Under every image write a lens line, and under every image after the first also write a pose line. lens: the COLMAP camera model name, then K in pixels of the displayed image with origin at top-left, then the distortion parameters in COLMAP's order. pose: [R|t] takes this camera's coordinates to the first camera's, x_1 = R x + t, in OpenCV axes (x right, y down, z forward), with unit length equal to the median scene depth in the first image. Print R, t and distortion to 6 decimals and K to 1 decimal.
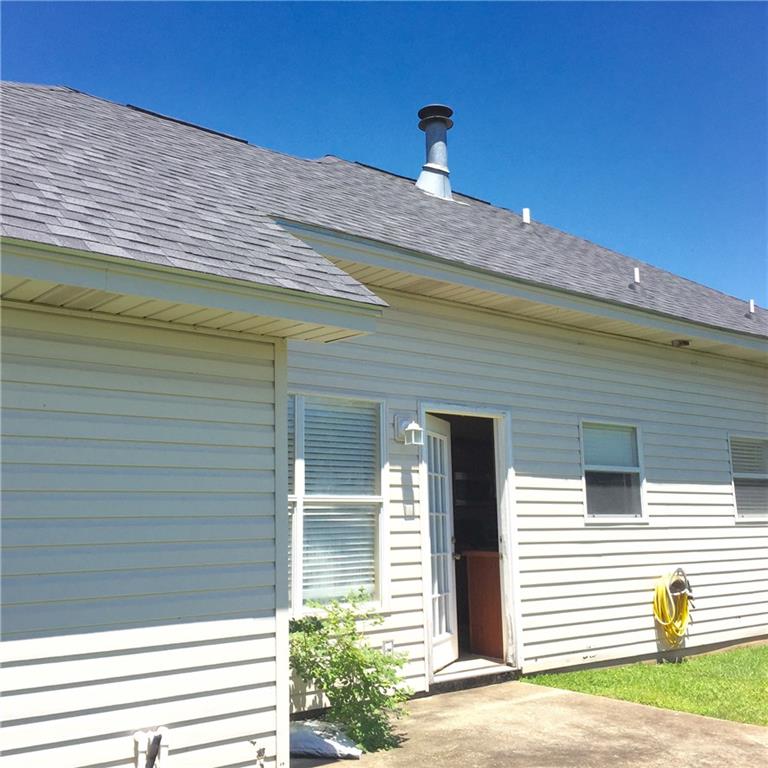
lens RADIAL K [[887.2, 0, 393.6], [0, 887.2, 380.2], [0, 0, 1]] dist [0.070062, -0.066911]
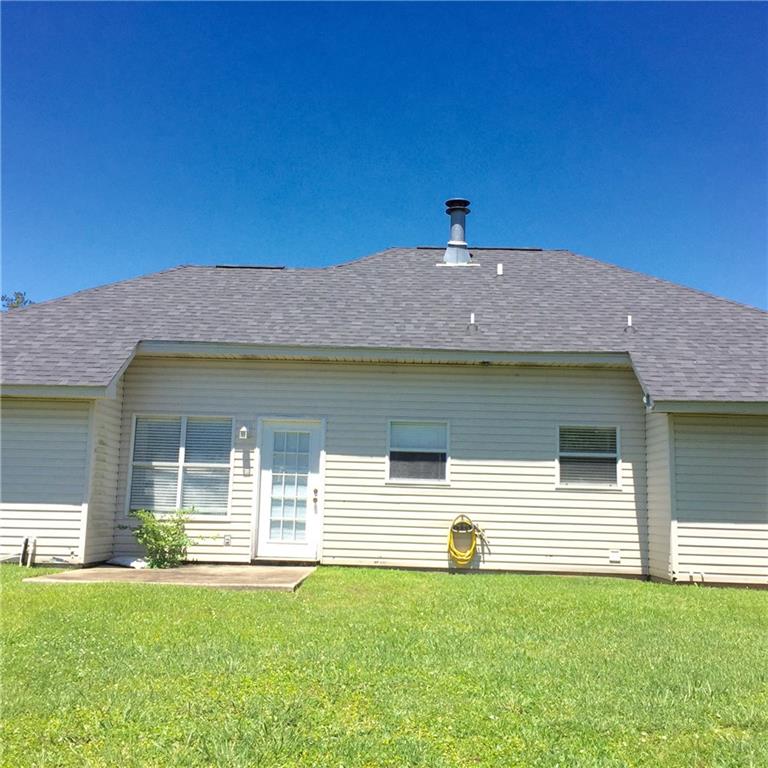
lens RADIAL K [[887.2, 0, 393.6], [0, 887.2, 380.2], [0, 0, 1]] dist [0.070062, -0.066911]
pose [[0.752840, -0.063186, -0.655164, 1.281269], [0.067710, 0.997535, -0.018402, 0.001890], [0.654712, -0.030507, 0.755263, -0.219634]]
